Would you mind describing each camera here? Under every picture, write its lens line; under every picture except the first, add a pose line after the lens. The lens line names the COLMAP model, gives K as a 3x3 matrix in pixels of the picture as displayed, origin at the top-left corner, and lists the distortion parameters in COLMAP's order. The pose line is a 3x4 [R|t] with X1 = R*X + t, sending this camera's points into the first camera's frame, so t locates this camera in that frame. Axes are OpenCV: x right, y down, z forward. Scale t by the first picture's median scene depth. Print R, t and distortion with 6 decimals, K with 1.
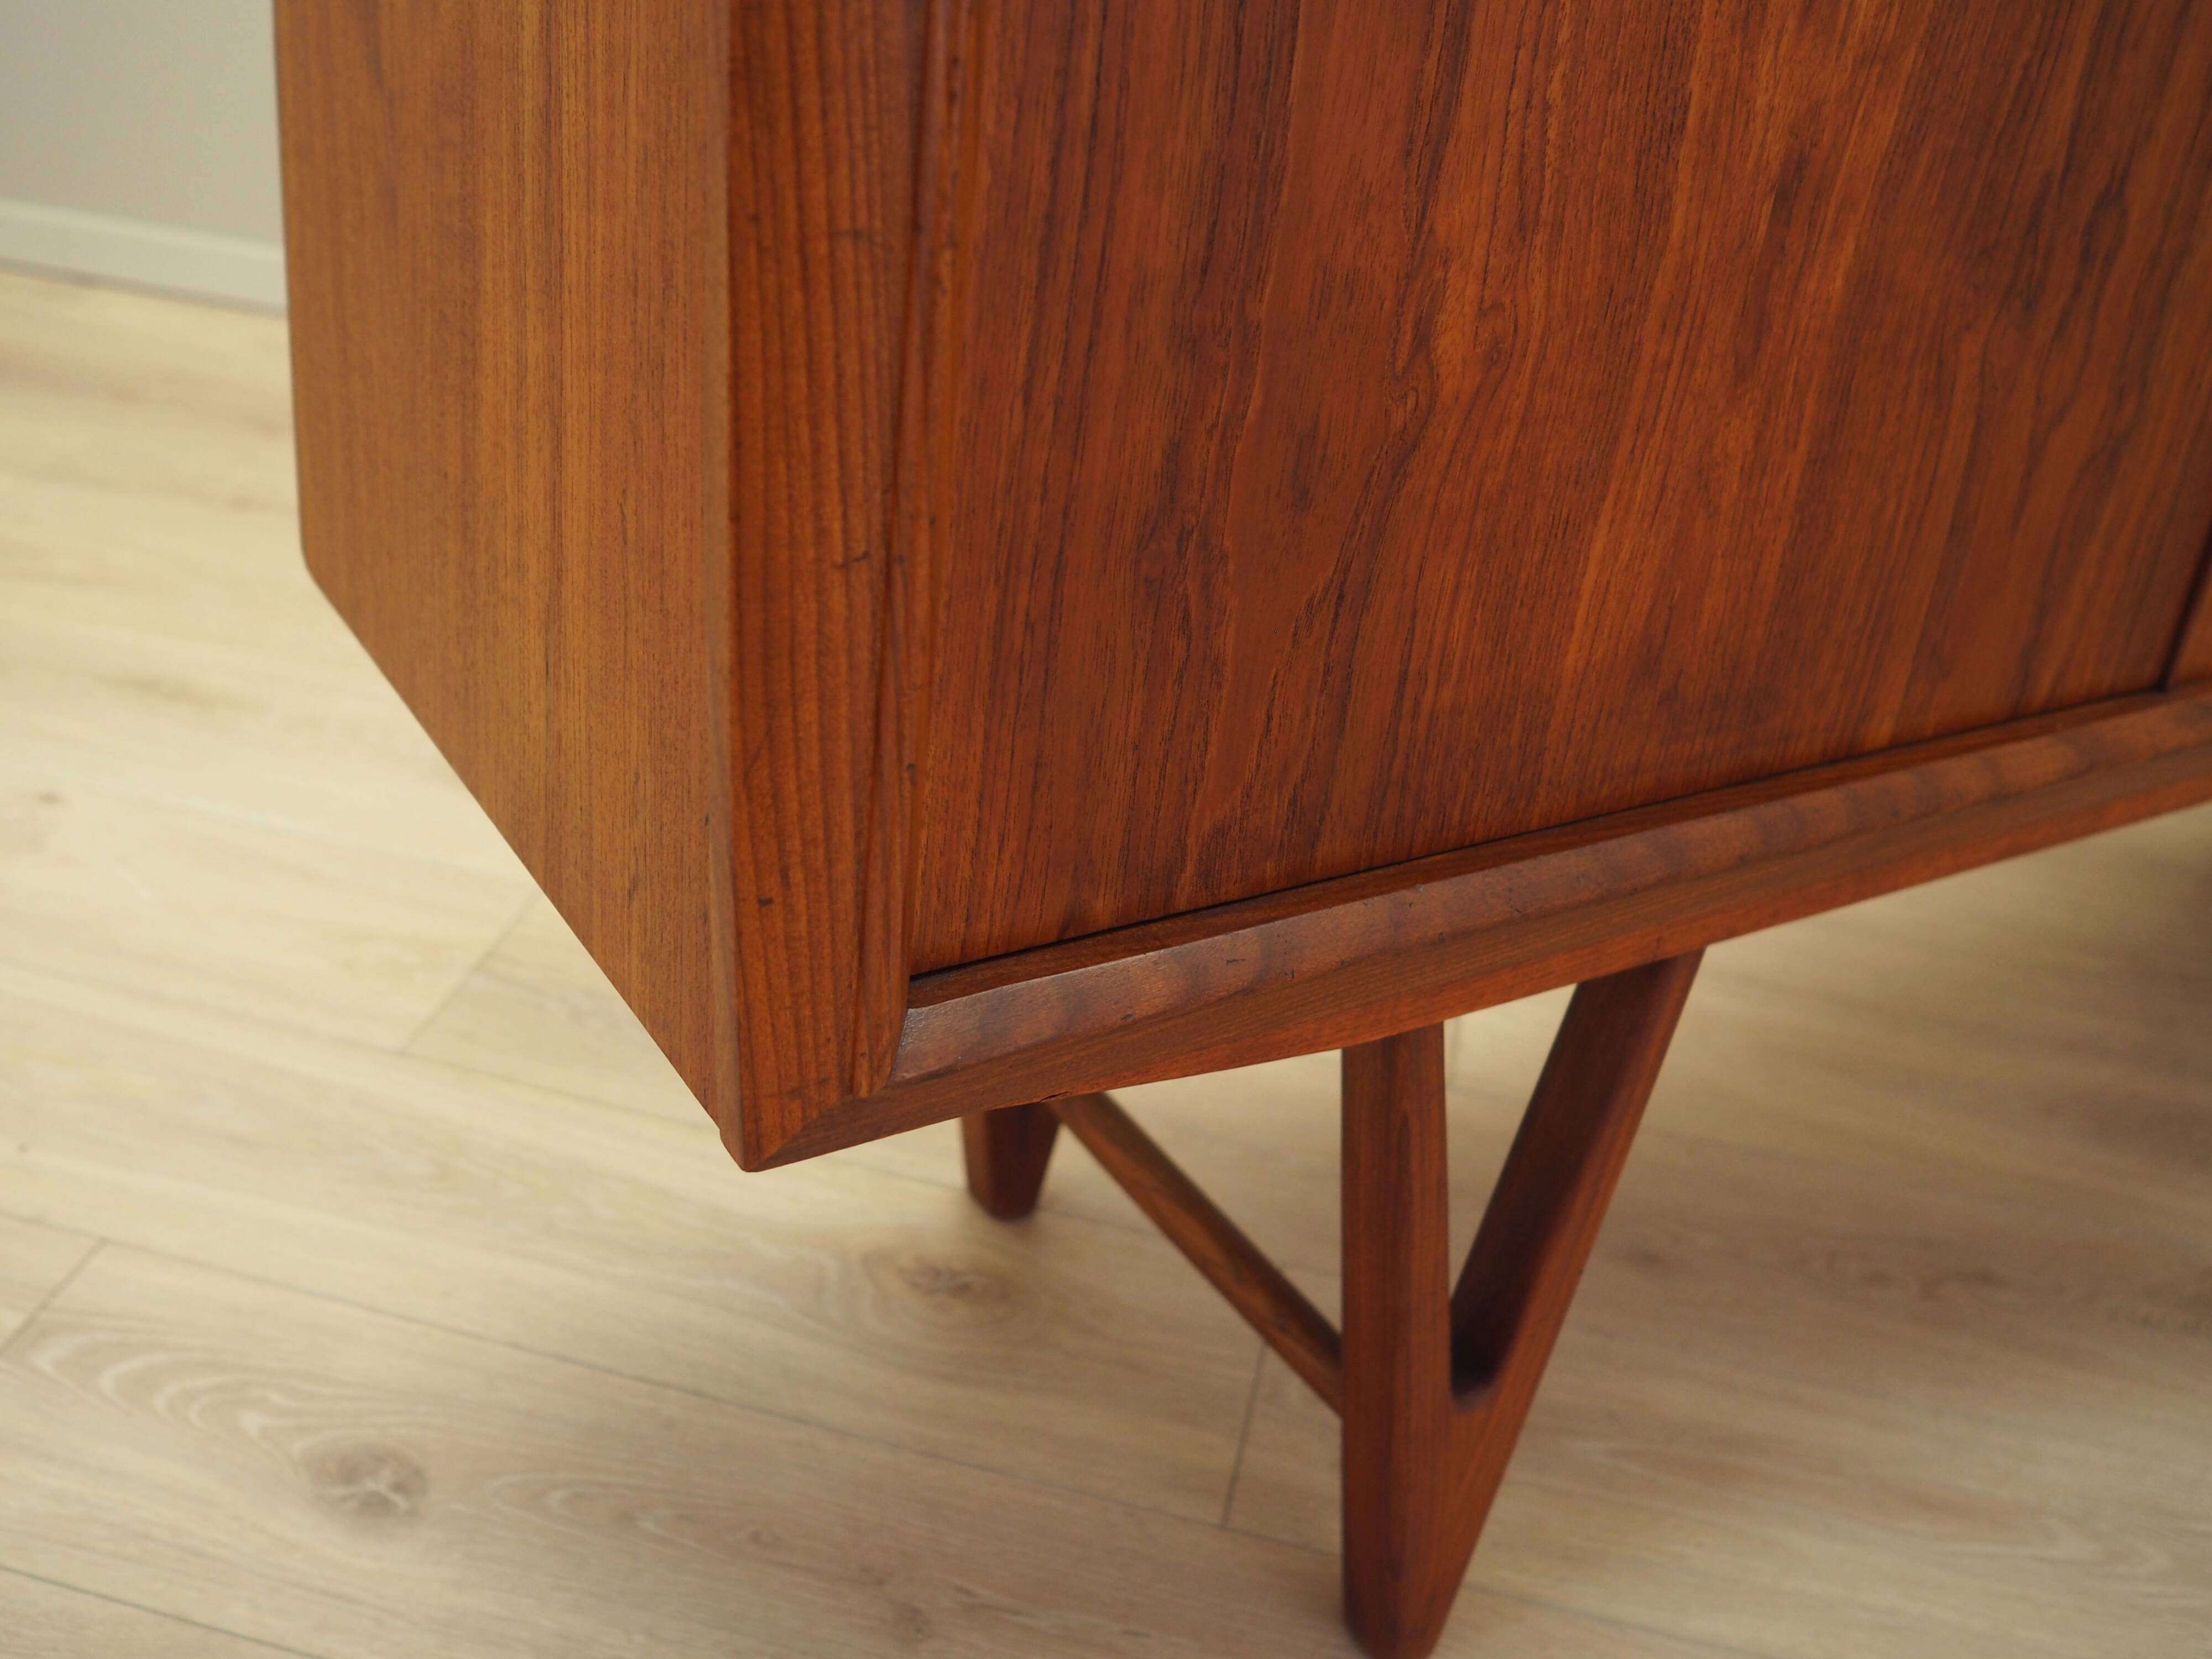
lens RADIAL K [[2363.6, 0, 1031.0], [0, 2363.6, 799.0], [0, 0, 1]] dist [-0.038163, 0.000000]
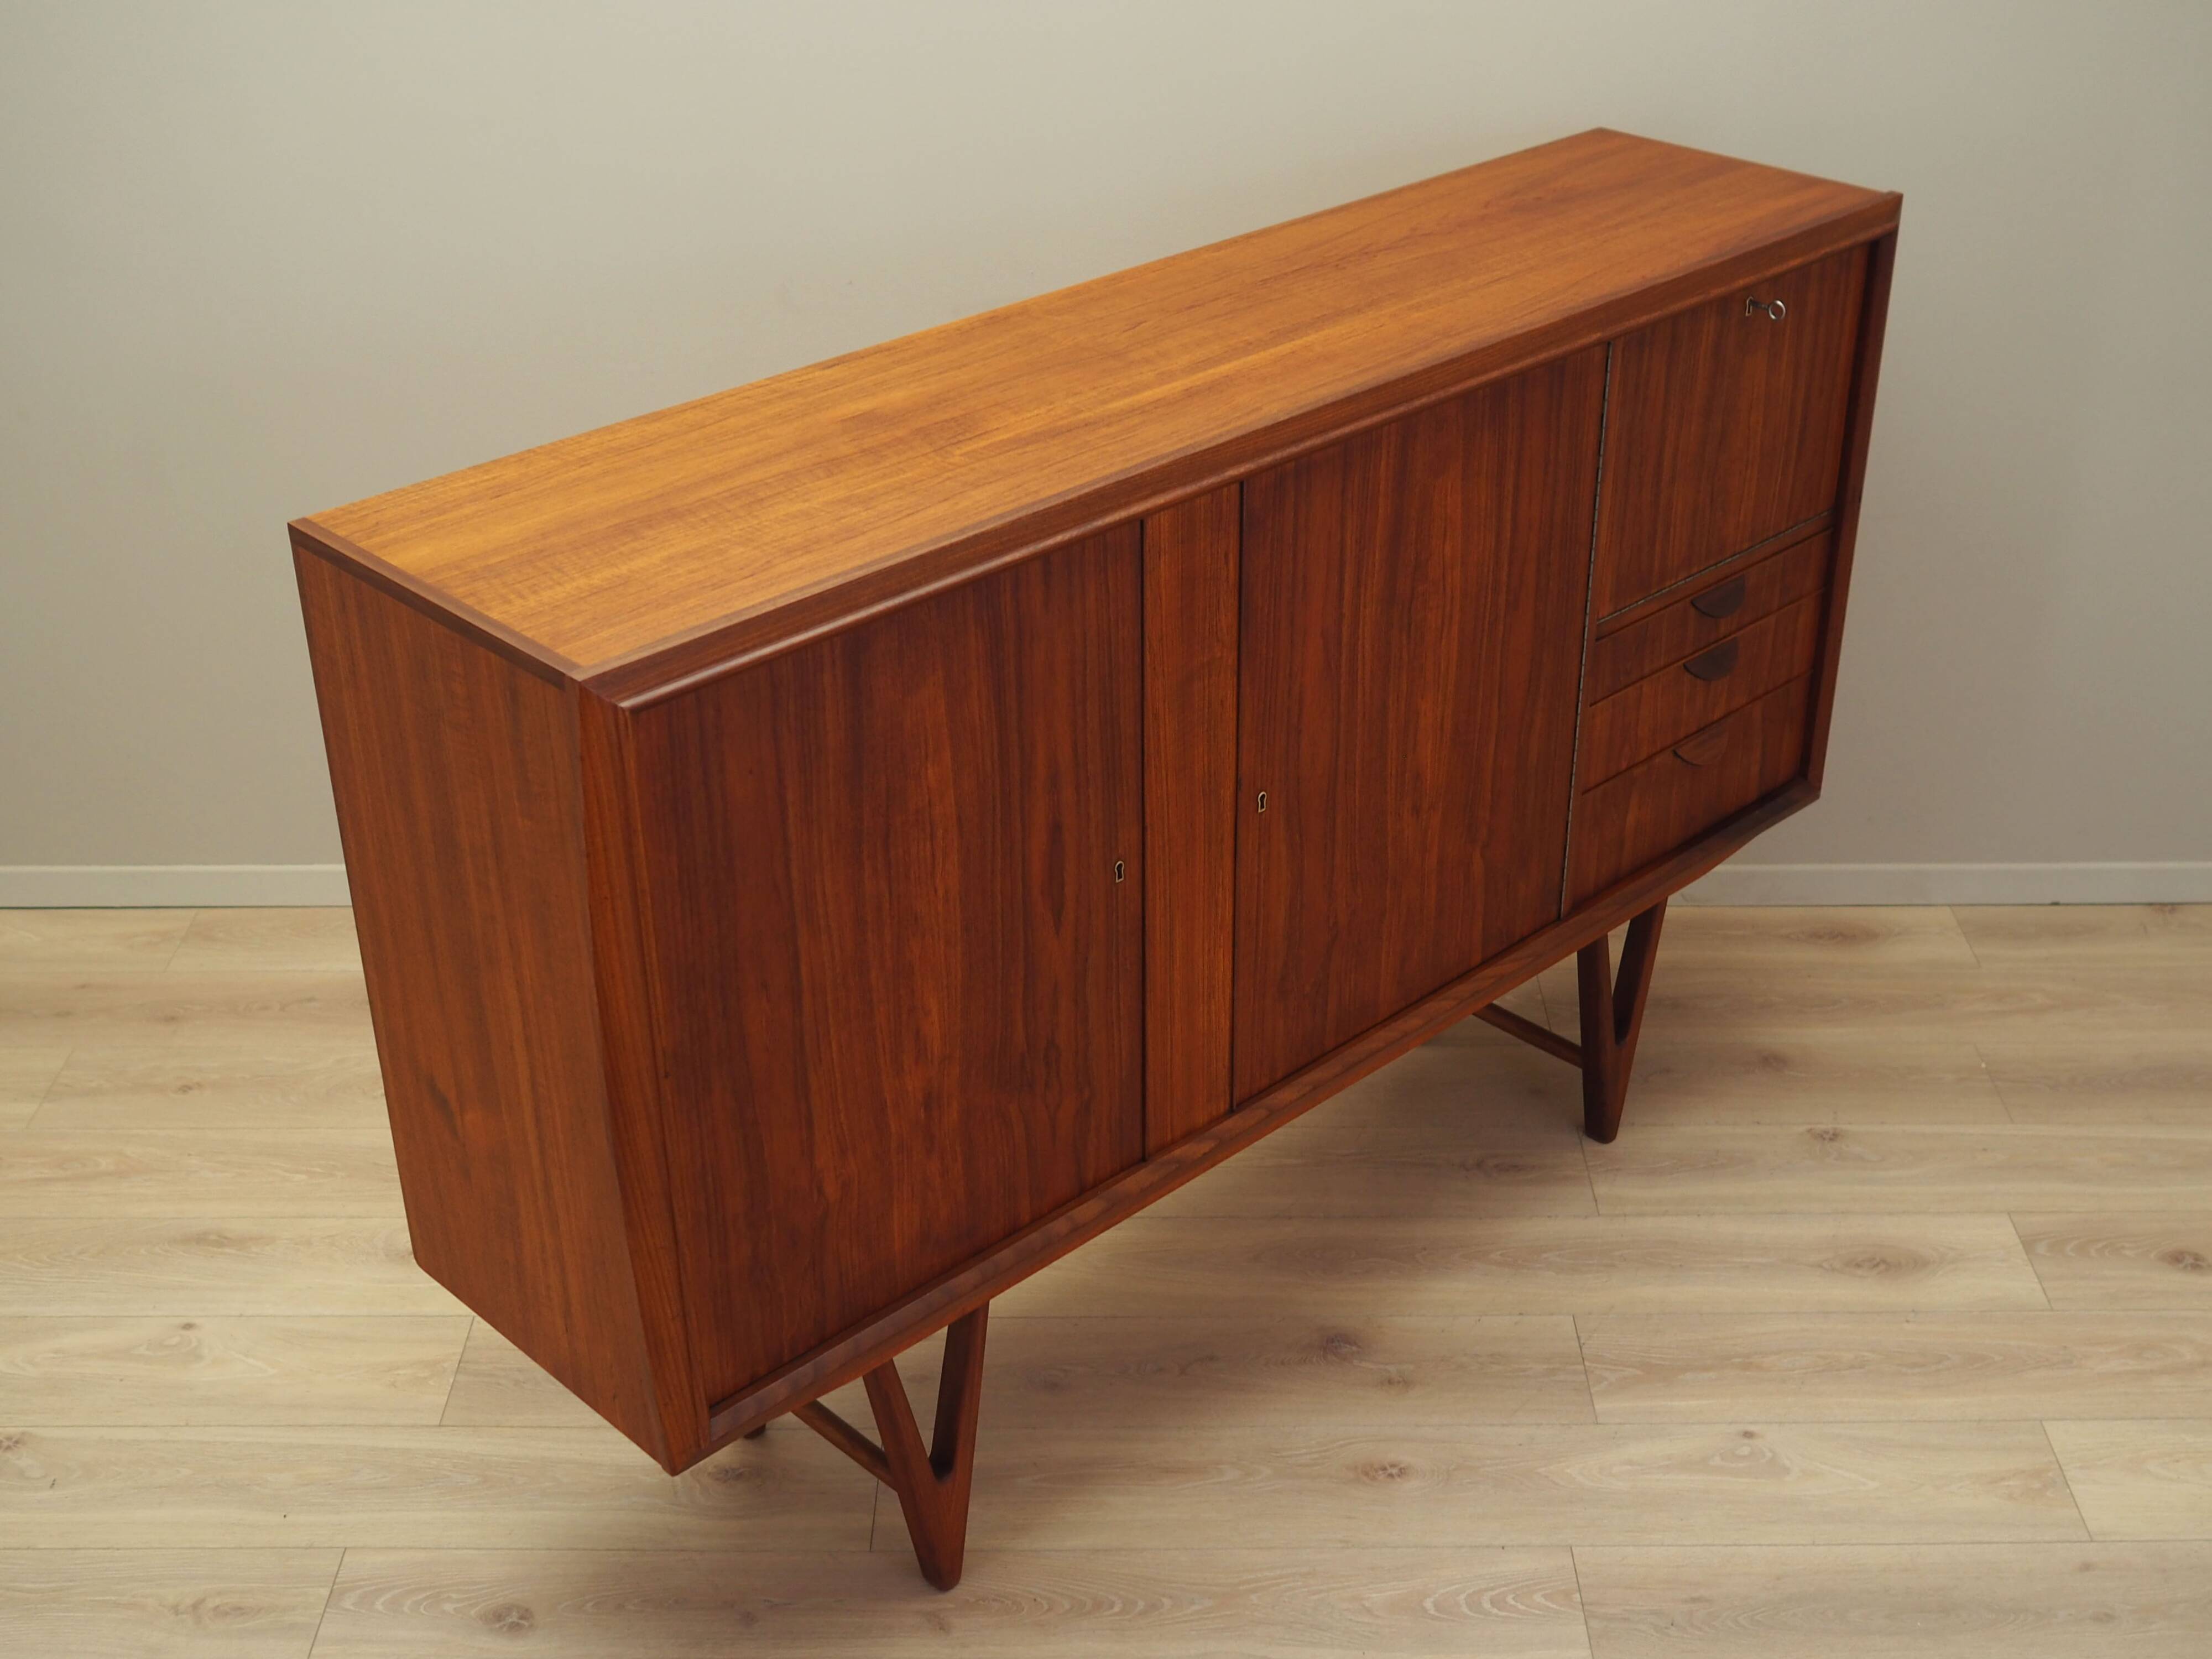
lens RADIAL K [[2749.2, 0, 1197.7], [0, 2749.2, 912.9], [0, 0, 1]] dist [-0.054272, 0.000000]
pose [[0.963844, -0.202258, 0.173483, 0.074920], [0.192474, 0.978682, 0.071659, -0.663812], [-0.184278, -0.035677, 0.982226, -2.557037]]
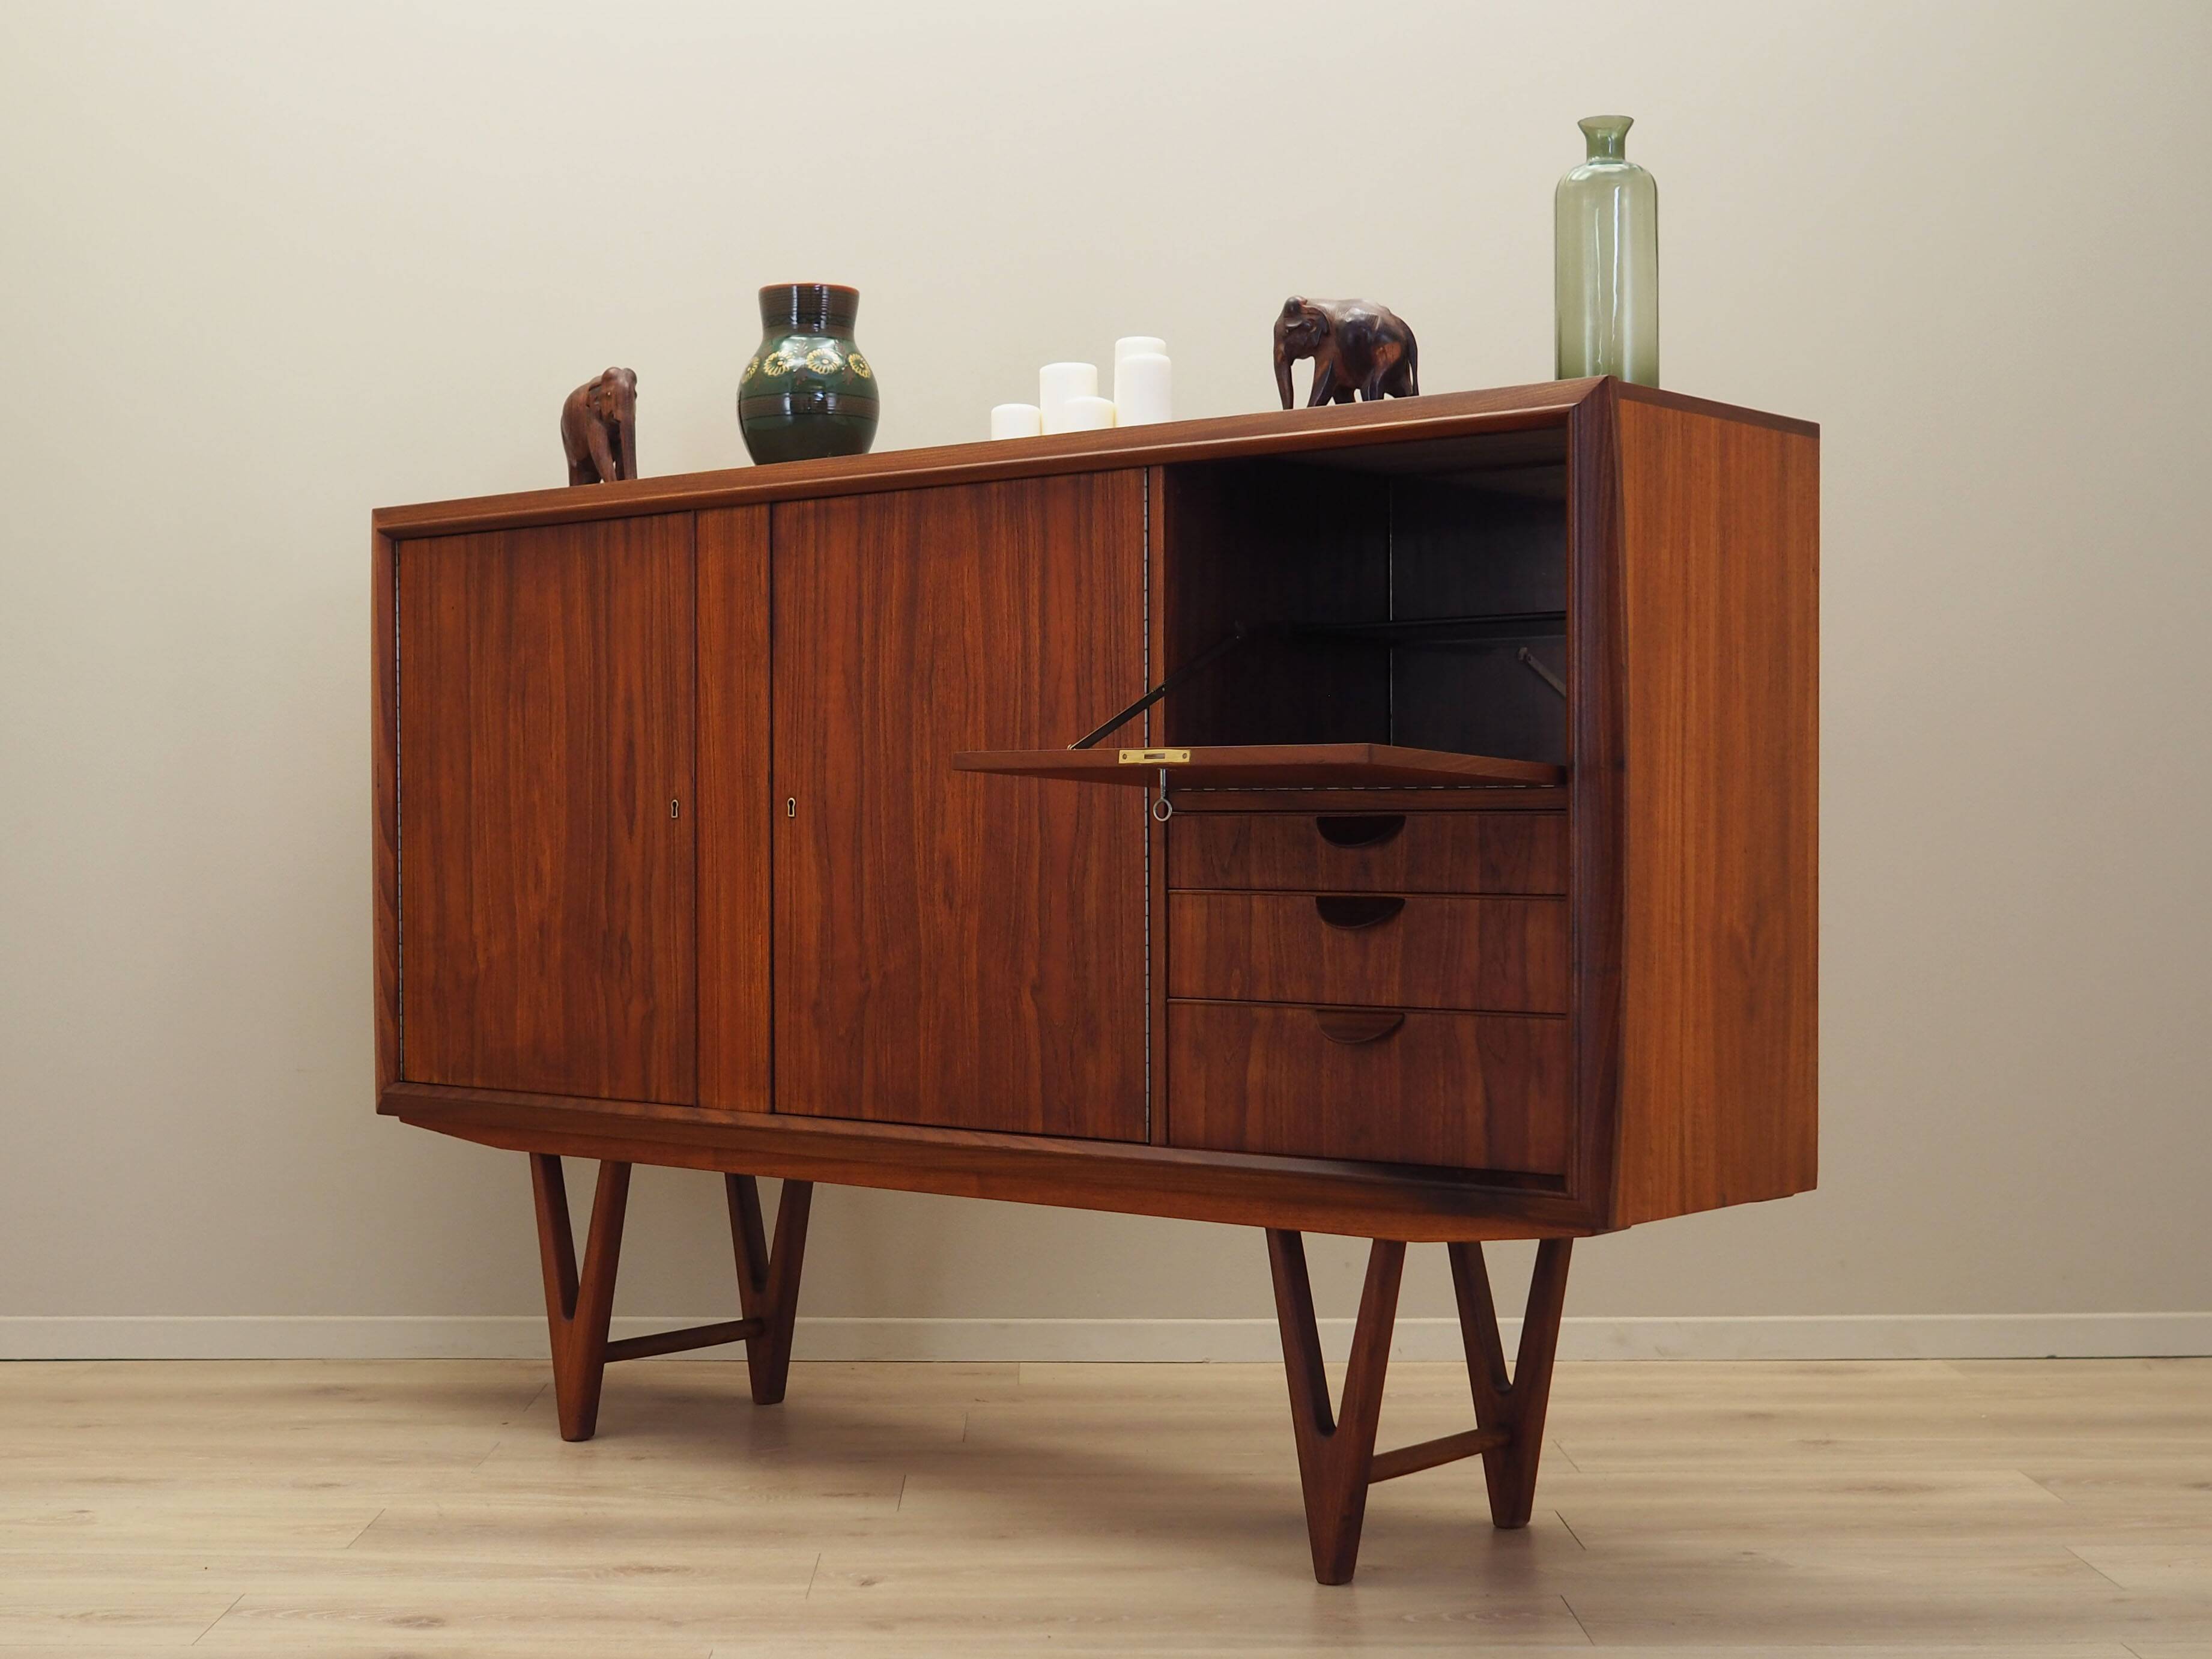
lens RADIAL K [[3188.5, 0, 1054.8], [0, 3188.5, 811.0], [0, 0, 1]] dist [-0.044773, 0.000000]
pose [[0.322846, -0.098371, -0.941325, 5.753505], [-0.418088, 0.877460, -0.235088, 0.495986], [0.849101, 0.469454, 0.242157, 0.263982]]
